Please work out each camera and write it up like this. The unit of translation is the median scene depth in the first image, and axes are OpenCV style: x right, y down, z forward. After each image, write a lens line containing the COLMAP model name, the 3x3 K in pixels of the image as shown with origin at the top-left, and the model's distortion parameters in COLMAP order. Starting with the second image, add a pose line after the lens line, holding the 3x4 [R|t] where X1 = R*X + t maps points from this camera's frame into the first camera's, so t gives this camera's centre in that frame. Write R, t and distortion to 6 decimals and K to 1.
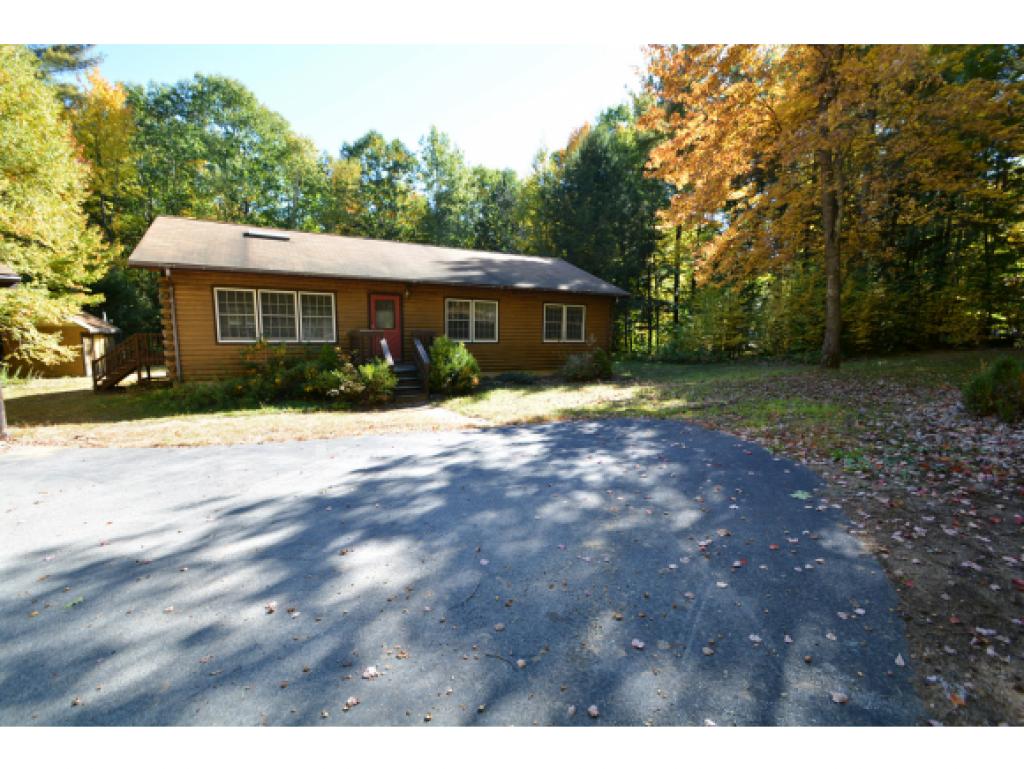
lens RADIAL K [[450.5, 0, 504.9], [0, 450.5, 395.8], [0, 0, 1]] dist [0.022287, -0.019902]
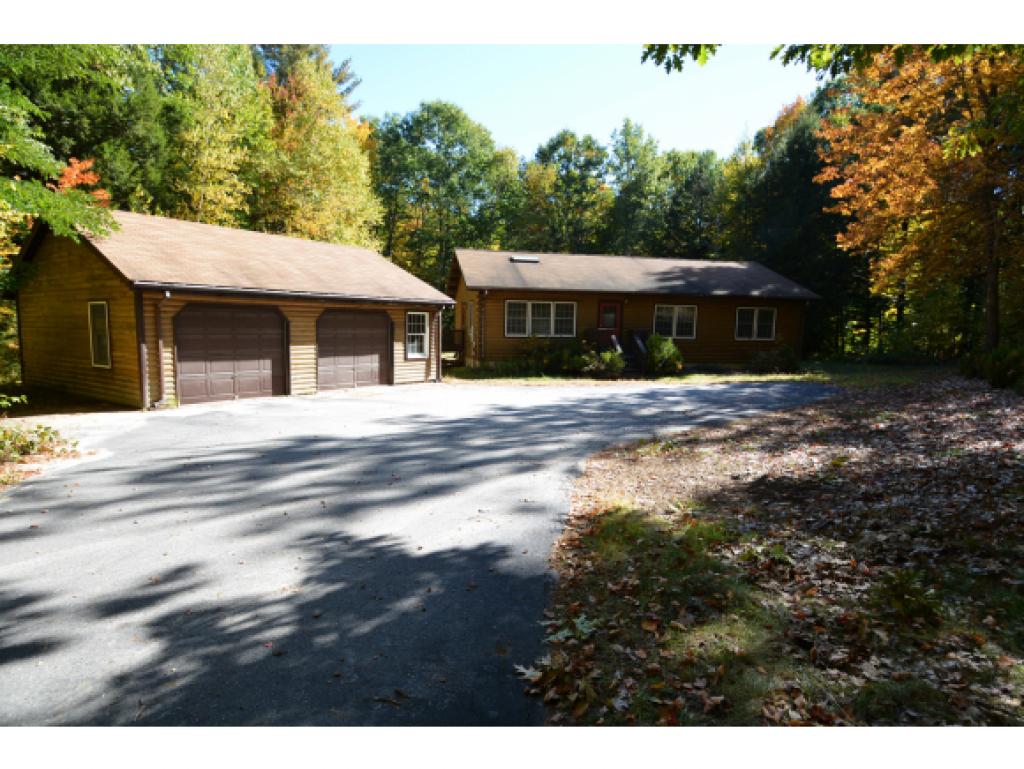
lens RADIAL K [[566.6, 0, 512.0], [0, 566.6, 384.5], [0, 0, 1]] dist [-0.003101, -0.000182]
pose [[0.954353, 0.037804, -0.296278, -0.023289], [-0.049740, 0.998222, -0.032851, 0.061642], [0.294509, 0.046088, 0.954537, -0.467891]]
